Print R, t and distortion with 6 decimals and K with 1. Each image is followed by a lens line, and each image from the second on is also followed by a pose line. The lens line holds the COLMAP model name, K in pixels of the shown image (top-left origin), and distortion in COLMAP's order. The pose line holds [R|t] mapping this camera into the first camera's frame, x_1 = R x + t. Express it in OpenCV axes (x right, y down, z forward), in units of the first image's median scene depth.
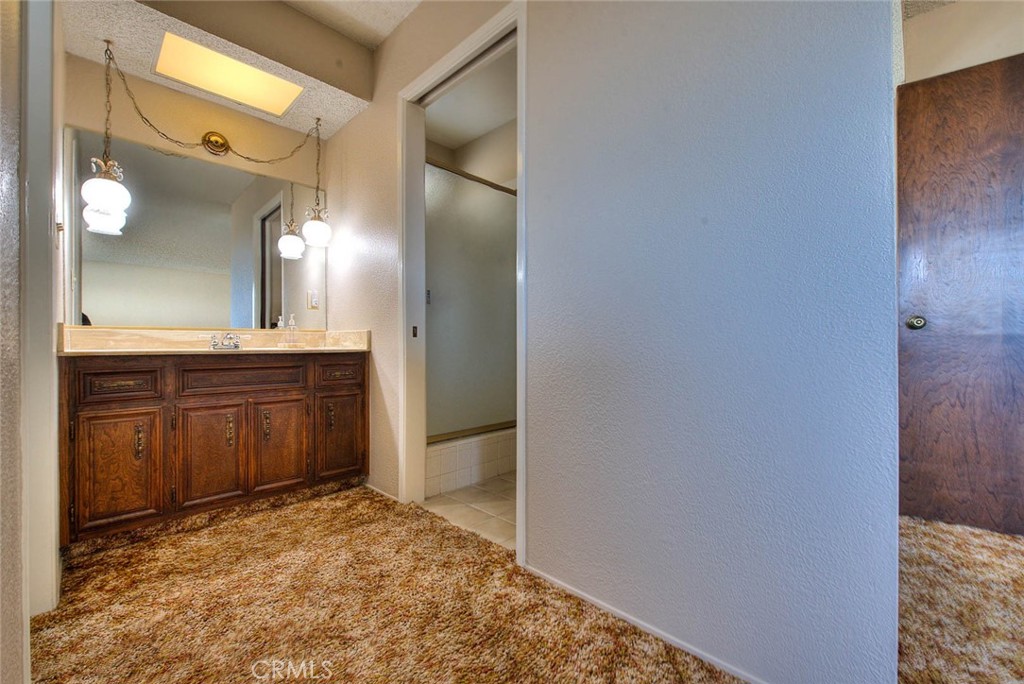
lens RADIAL K [[403.7, 0, 512.0], [0, 403.7, 342.0], [0, 0, 1]] dist [-0.000634, -0.003056]
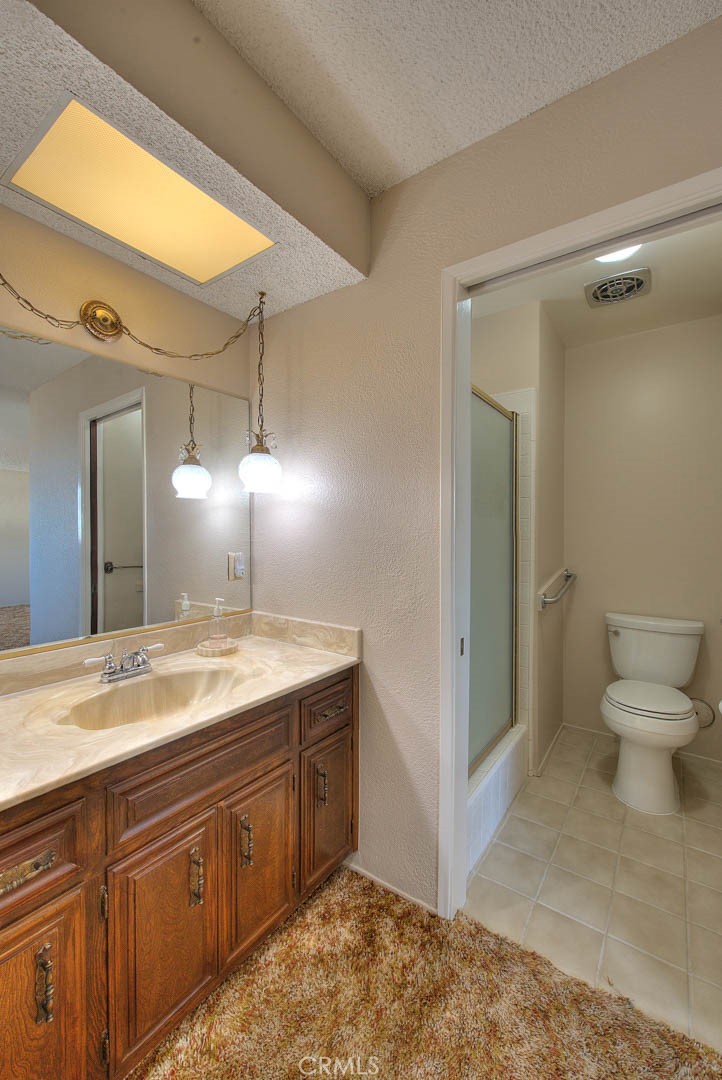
lens RADIAL K [[425.8, 0, 376.2], [0, 425.8, 535.8], [0, 0, 1]] dist [-0.000634, -0.003056]
pose [[0.988244, -0.000950, 0.152883, -0.459387], [0.000537, 0.999996, 0.002744, -0.192407], [-0.152885, -0.002630, 0.988240, 0.345146]]
